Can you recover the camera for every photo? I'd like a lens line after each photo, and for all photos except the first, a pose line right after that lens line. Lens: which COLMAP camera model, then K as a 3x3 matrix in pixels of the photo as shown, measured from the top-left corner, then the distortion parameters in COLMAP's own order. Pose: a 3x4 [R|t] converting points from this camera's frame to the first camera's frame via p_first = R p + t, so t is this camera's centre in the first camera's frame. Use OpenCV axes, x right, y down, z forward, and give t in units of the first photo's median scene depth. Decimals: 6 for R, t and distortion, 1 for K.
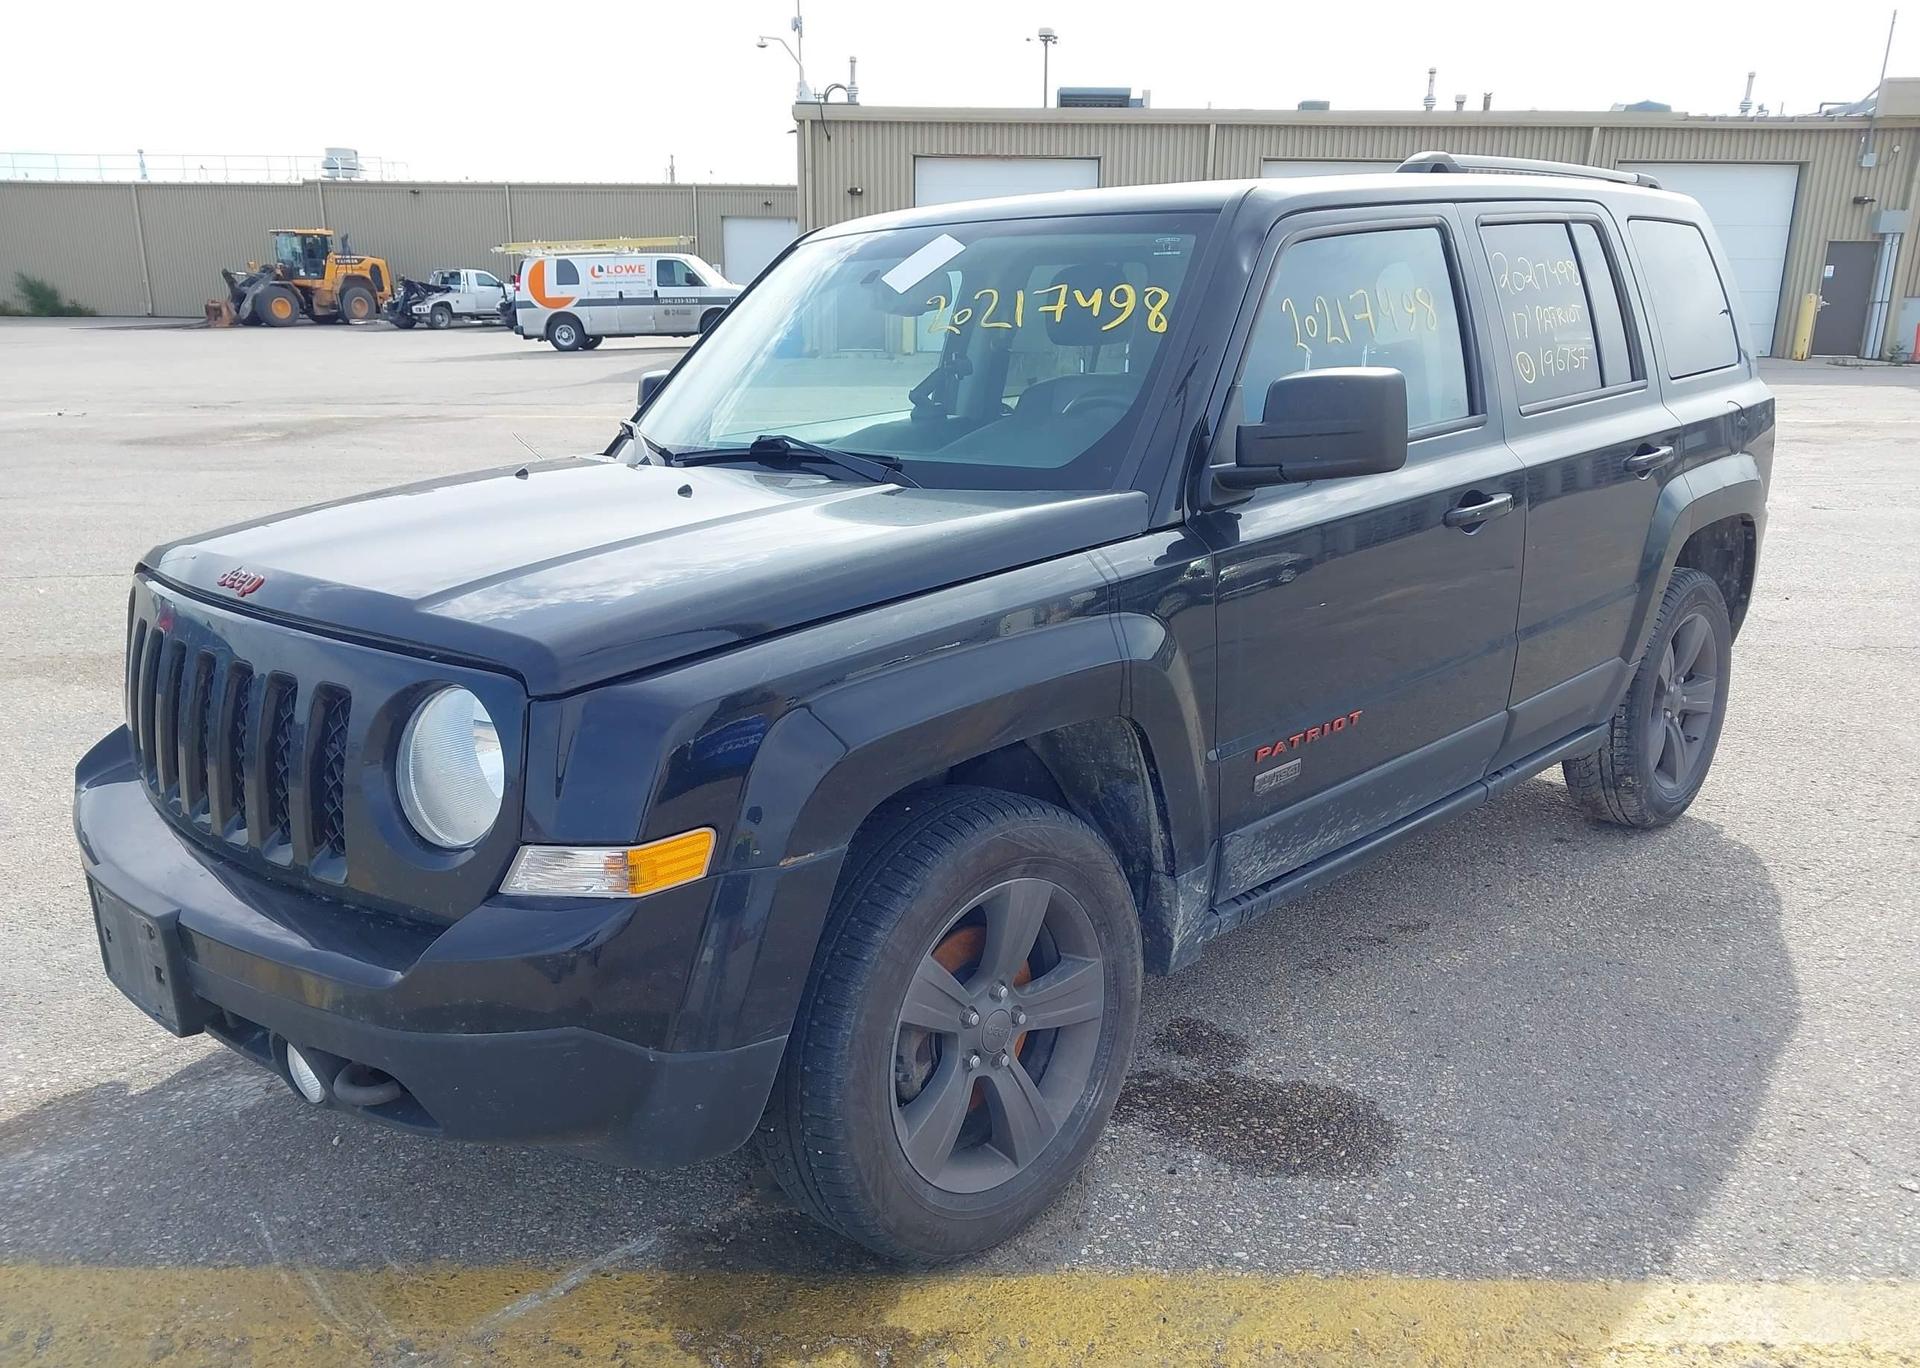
lens RADIAL K [[1576.5, 0, 954.7], [0, 1576.5, 689.6], [0, 0, 1]] dist [0.023879, -0.042472]
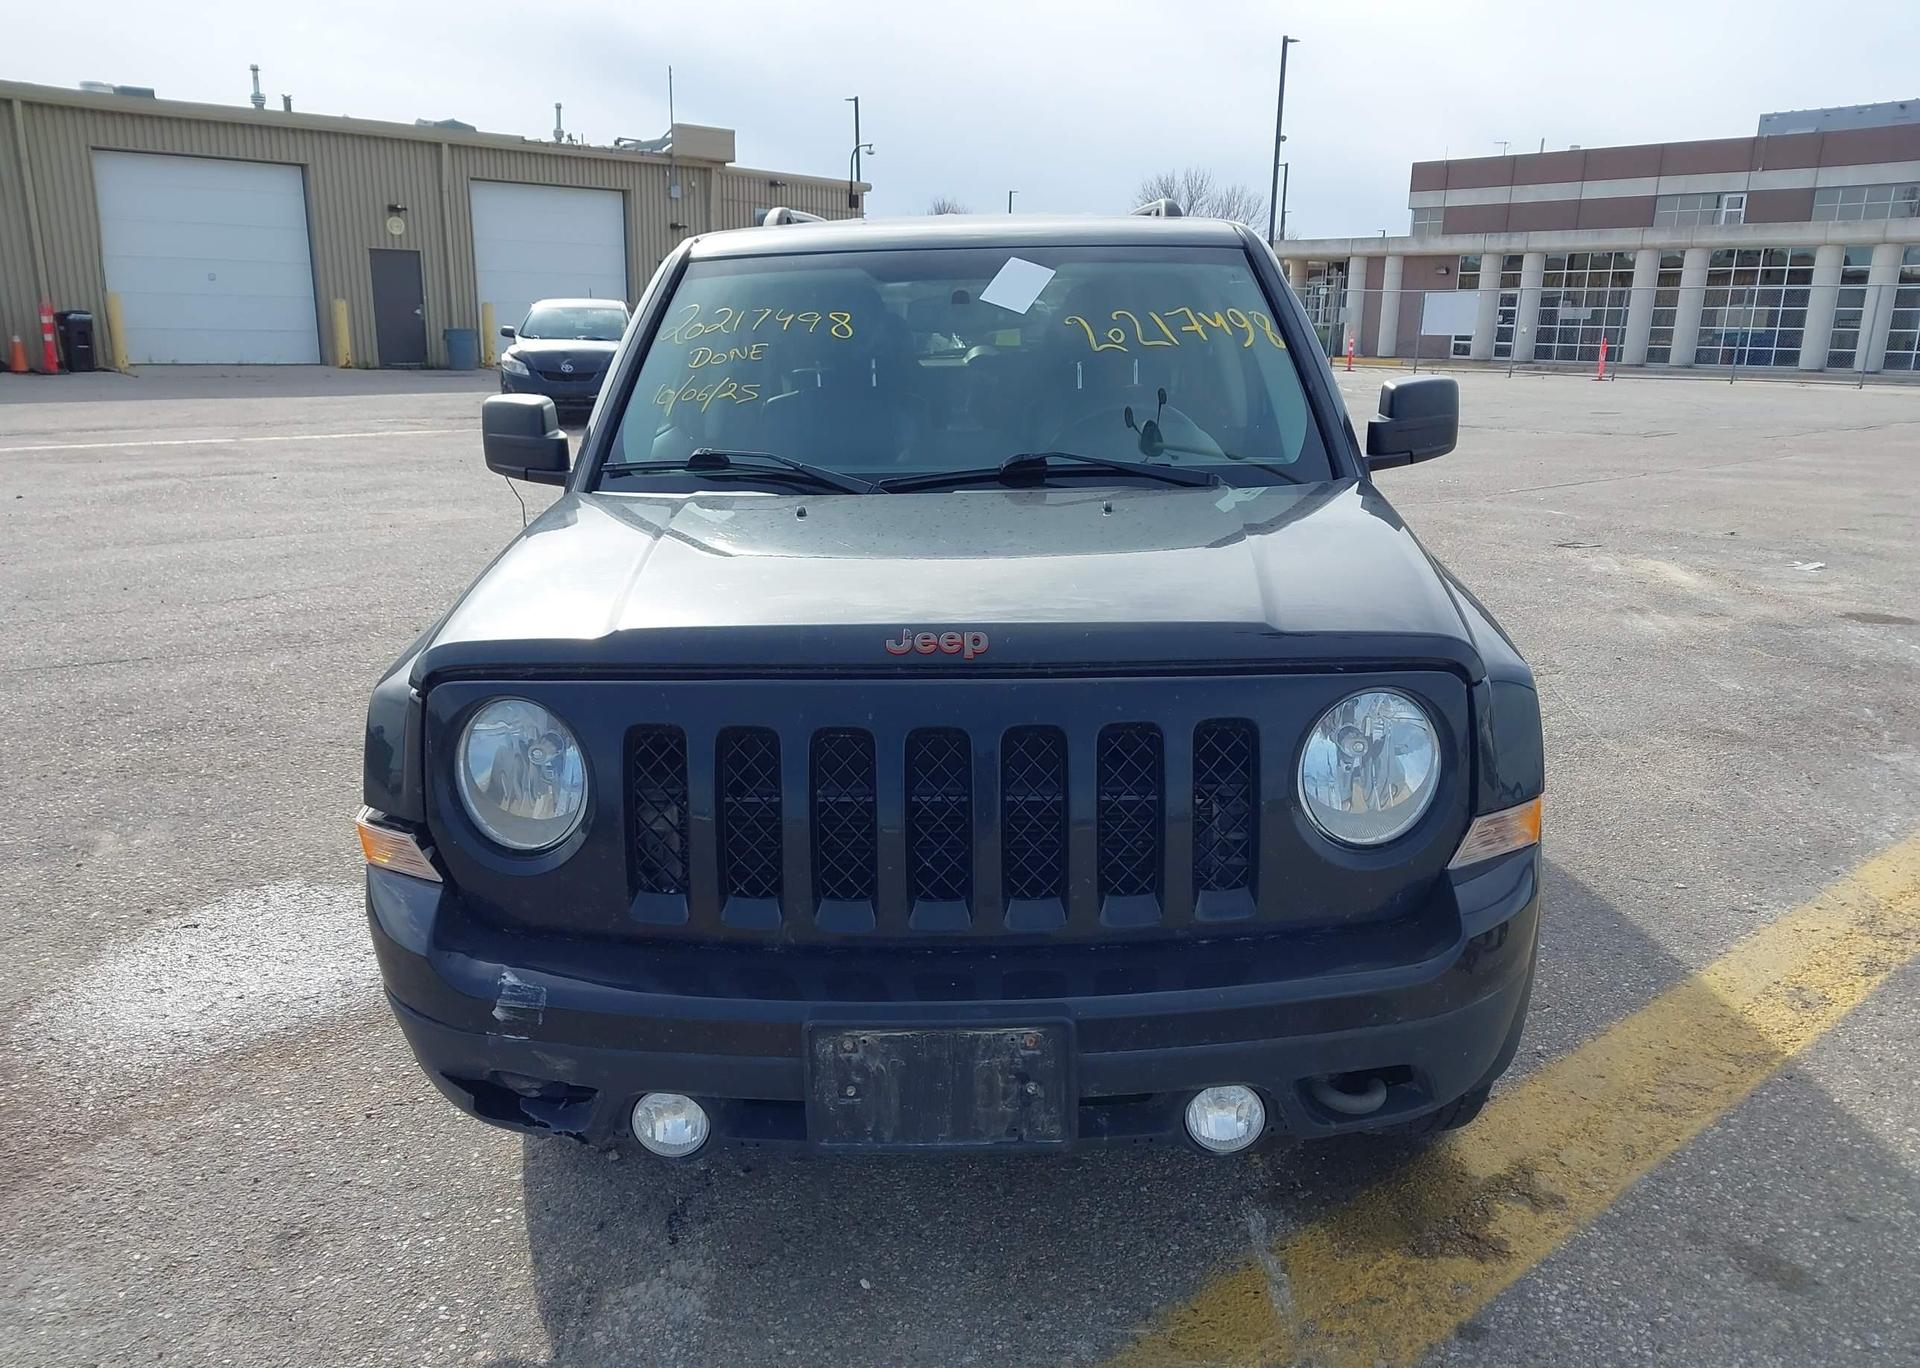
lens RADIAL K [[1586.1, 0, 951.0], [0, 1586.1, 695.3], [0, 0, 1]] dist [0.000448, -0.005681]
pose [[0.706018, -0.153710, 0.691312, -1.056487], [0.154278, 0.986099, 0.061695, -0.093090], [-0.691185, 0.063097, 0.719918, 0.369980]]
